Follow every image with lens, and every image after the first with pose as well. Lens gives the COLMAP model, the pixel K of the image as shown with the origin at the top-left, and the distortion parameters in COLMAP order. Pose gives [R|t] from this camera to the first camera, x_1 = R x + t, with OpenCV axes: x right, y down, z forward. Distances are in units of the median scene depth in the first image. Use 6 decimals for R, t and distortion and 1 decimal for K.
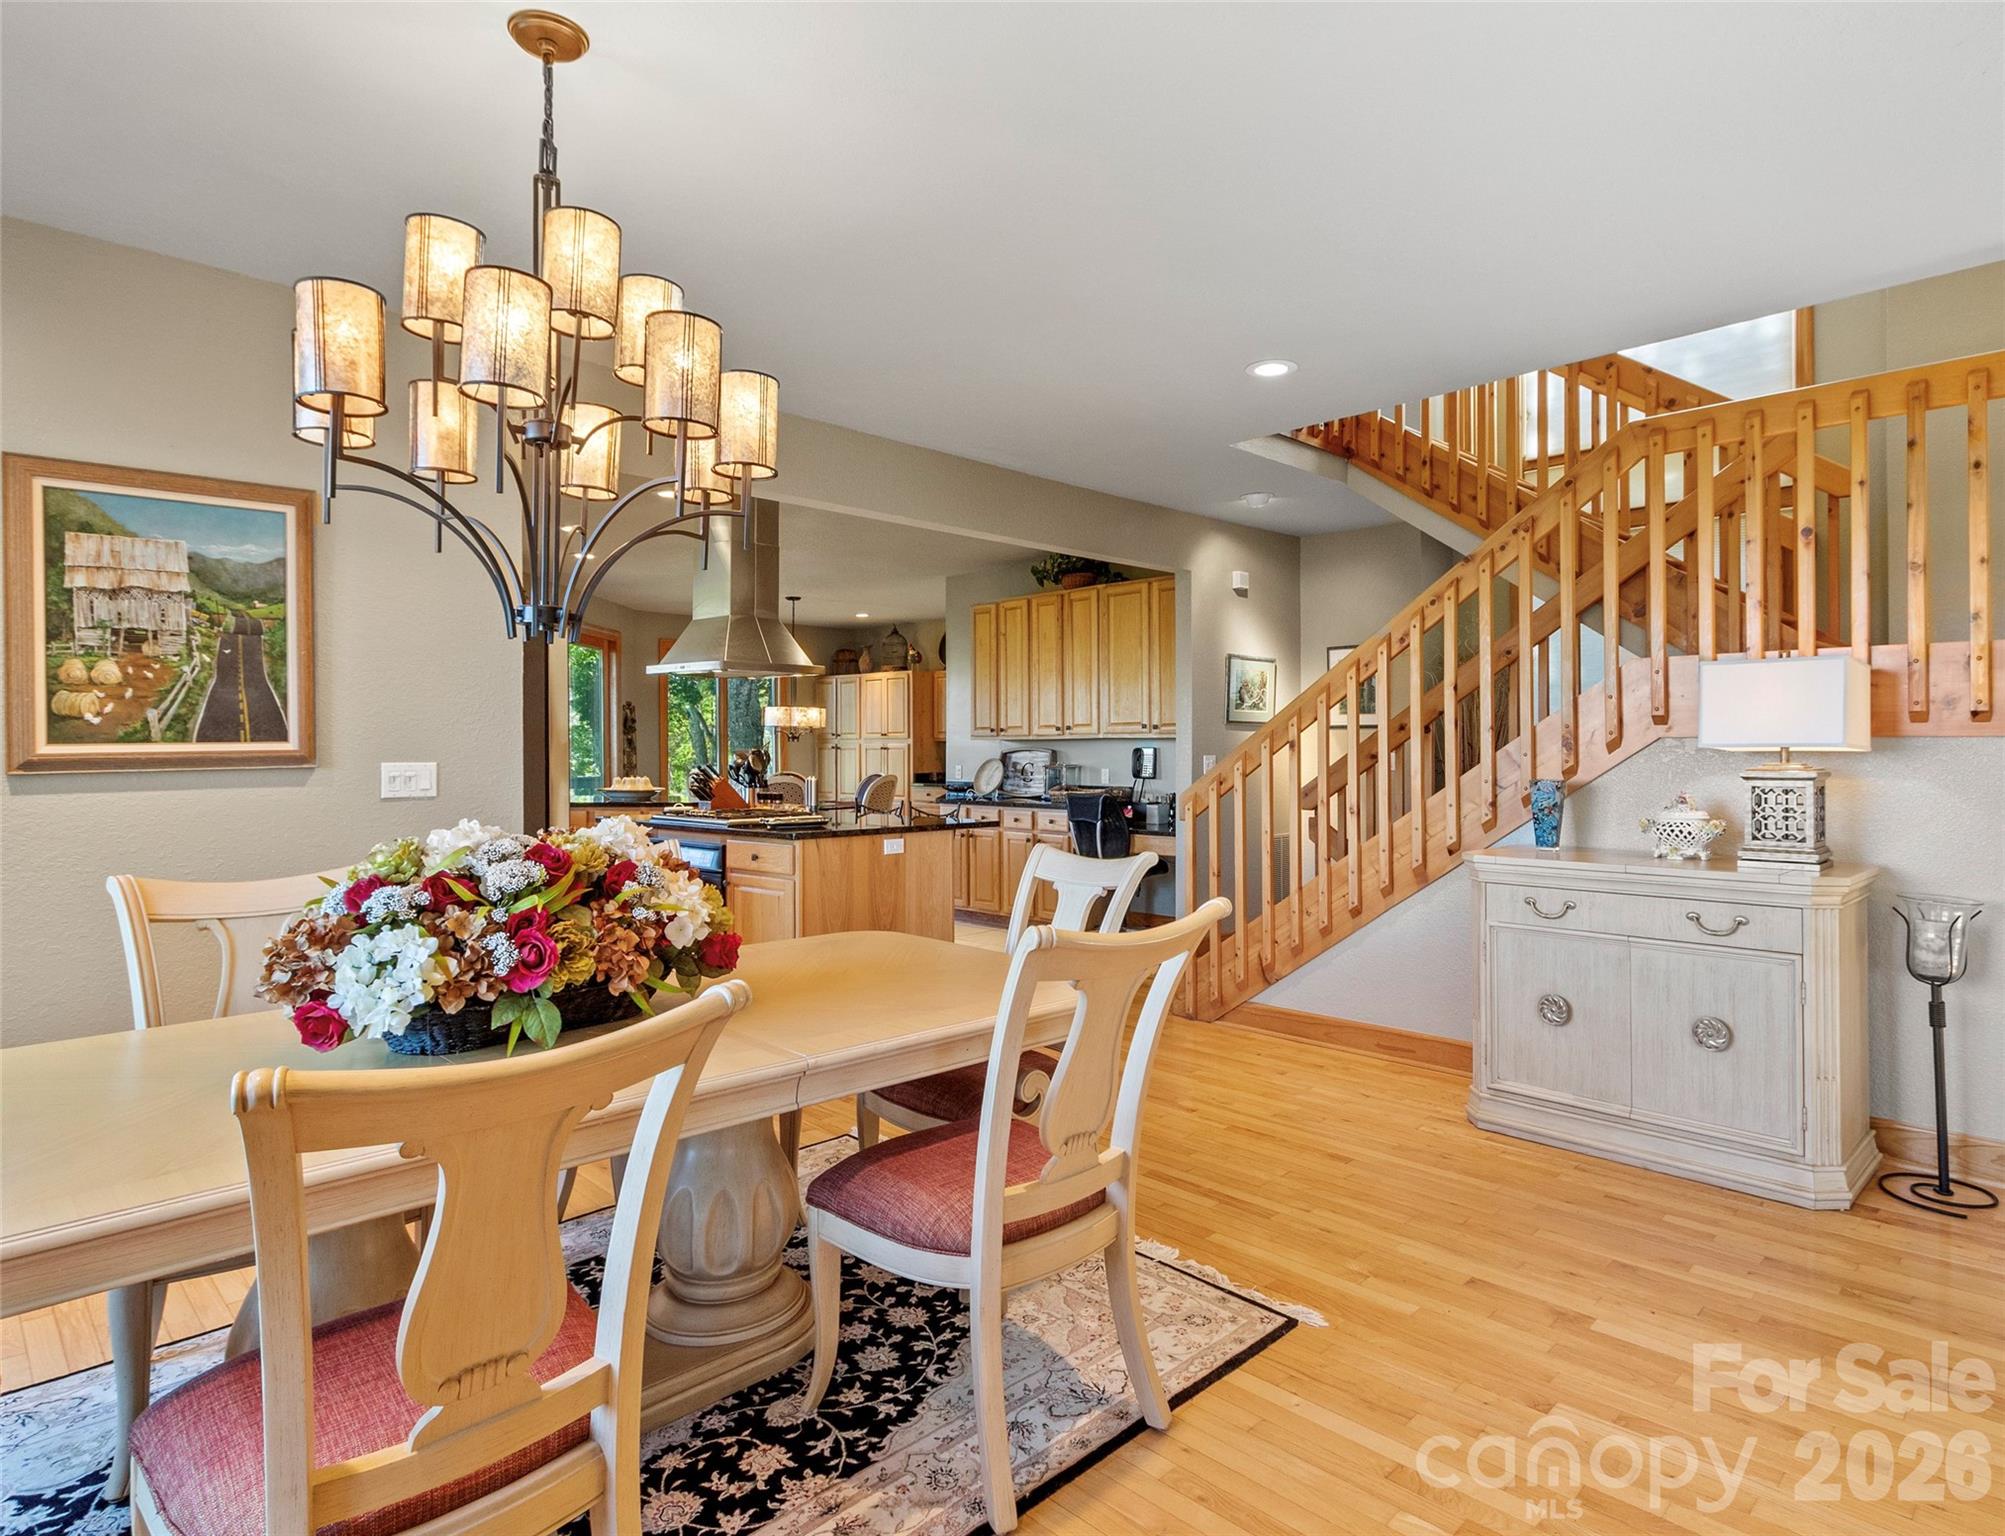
lens RADIAL K [[1087.5, 0, 1070.2], [0, 1087.5, 739.8], [0, 0, 1]] dist [0.001466, 0.000199]
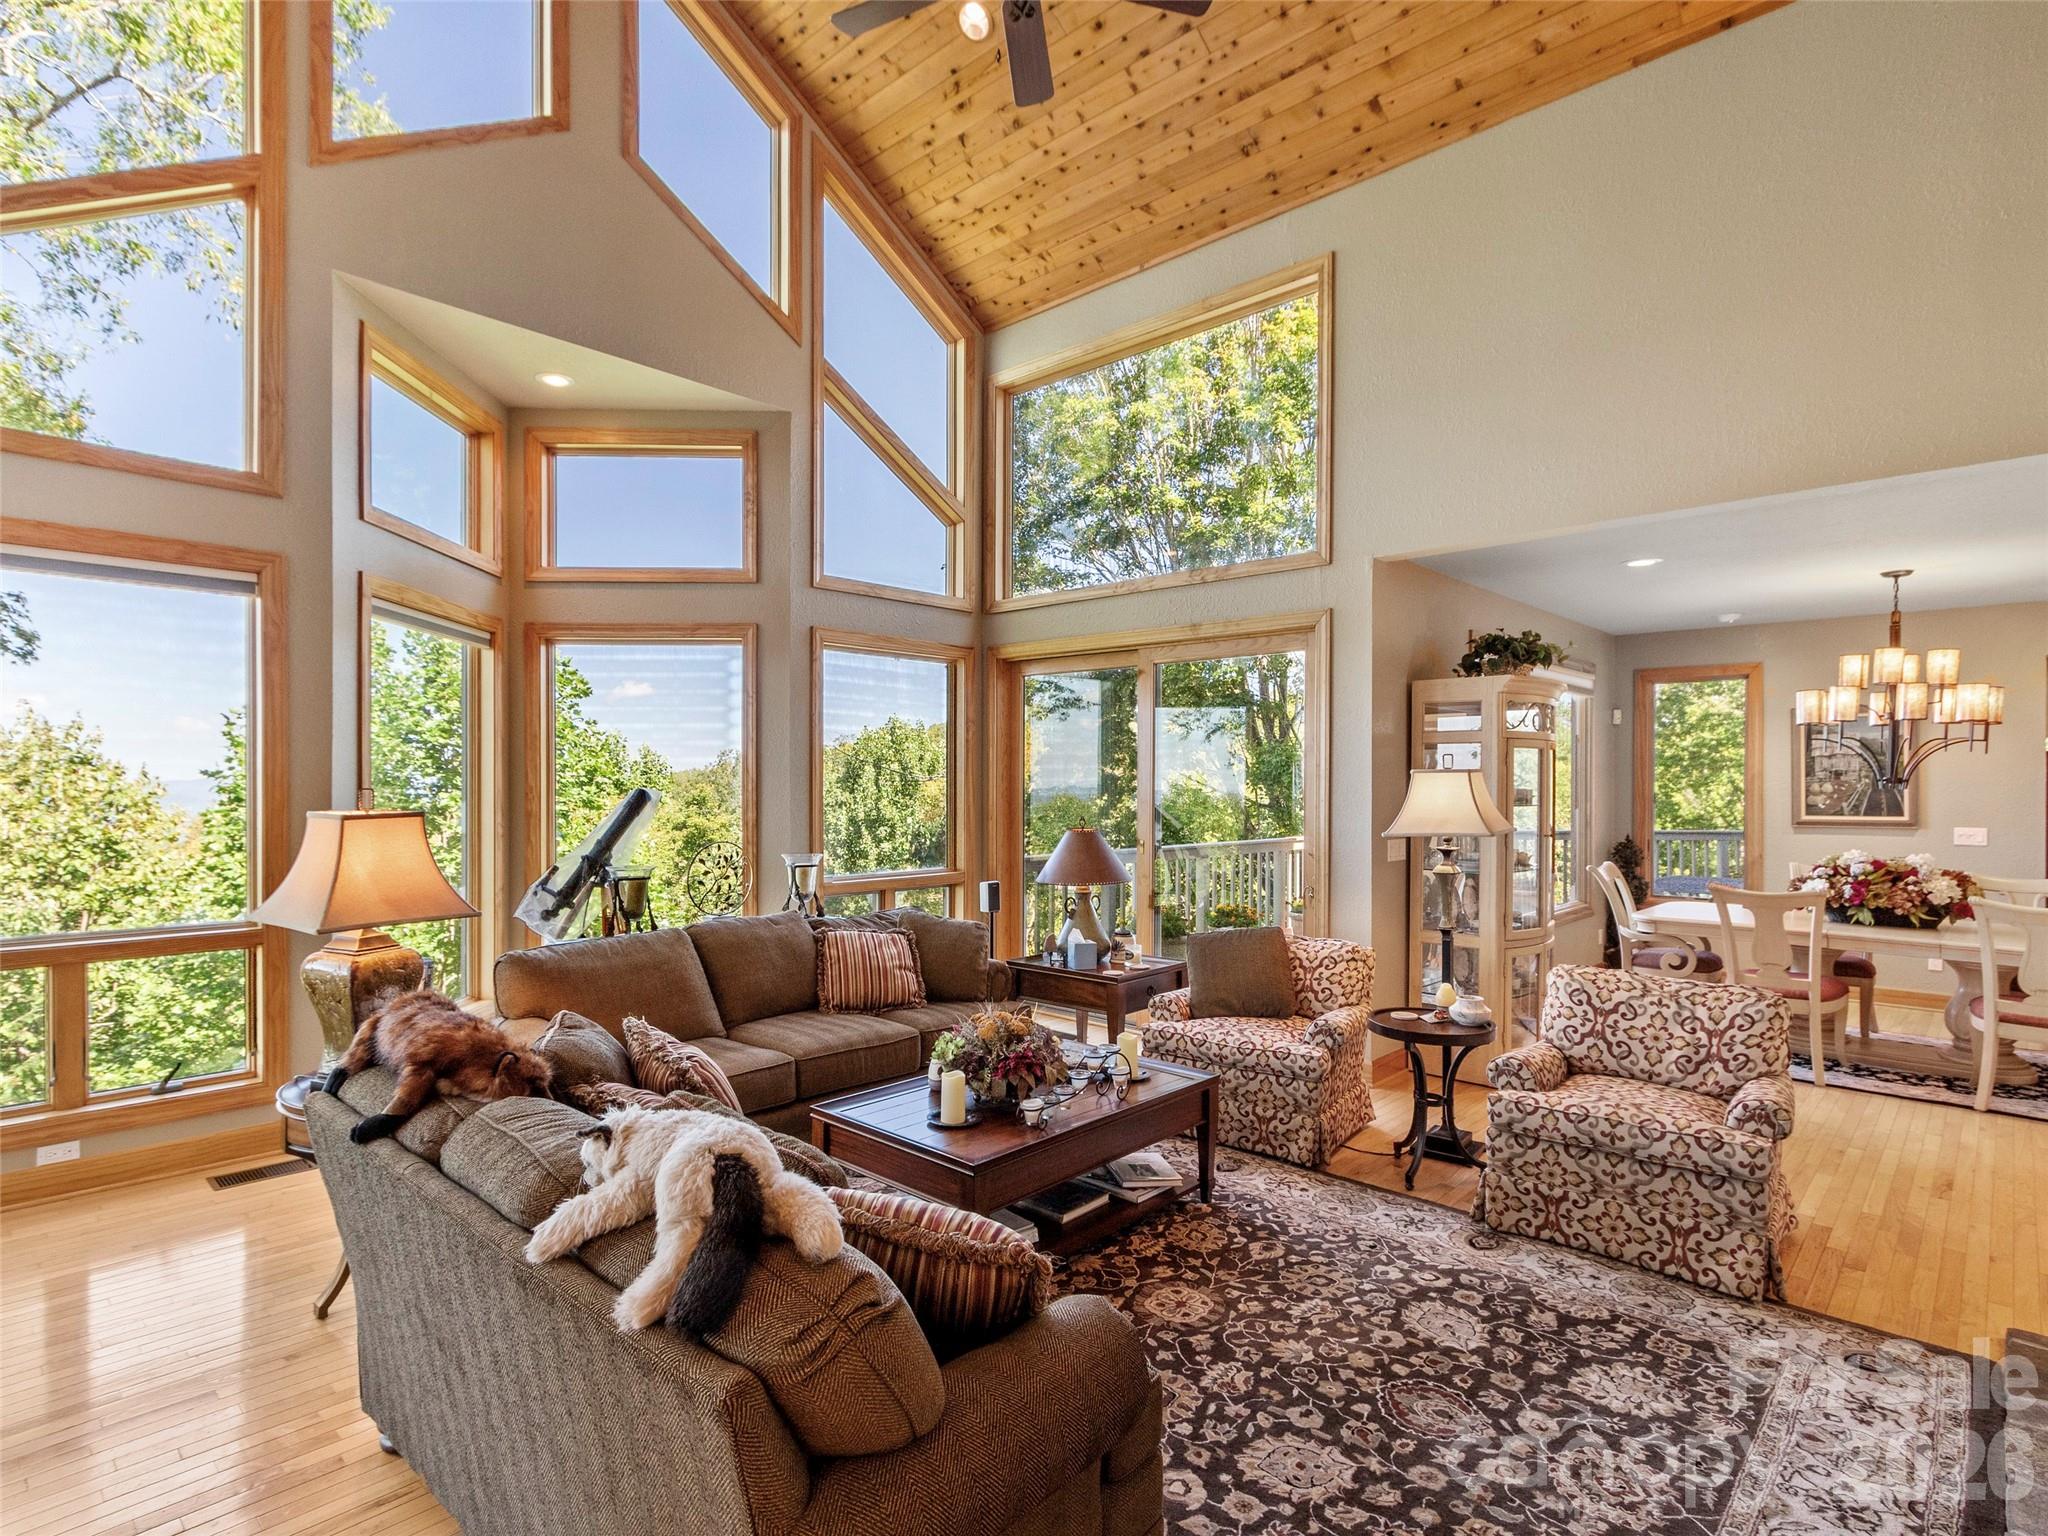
lens RADIAL K [[1061.7, 0, 1016.4], [0, 1061.7, 780.5], [0, 0, 1]] dist [0.014083, -0.000652]
pose [[-0.011743, 0.001366, -0.999930, 1.592706], [0.001923, 0.999997, 0.001343, -0.083198], [0.999929, -0.001907, -0.011746, -0.845214]]
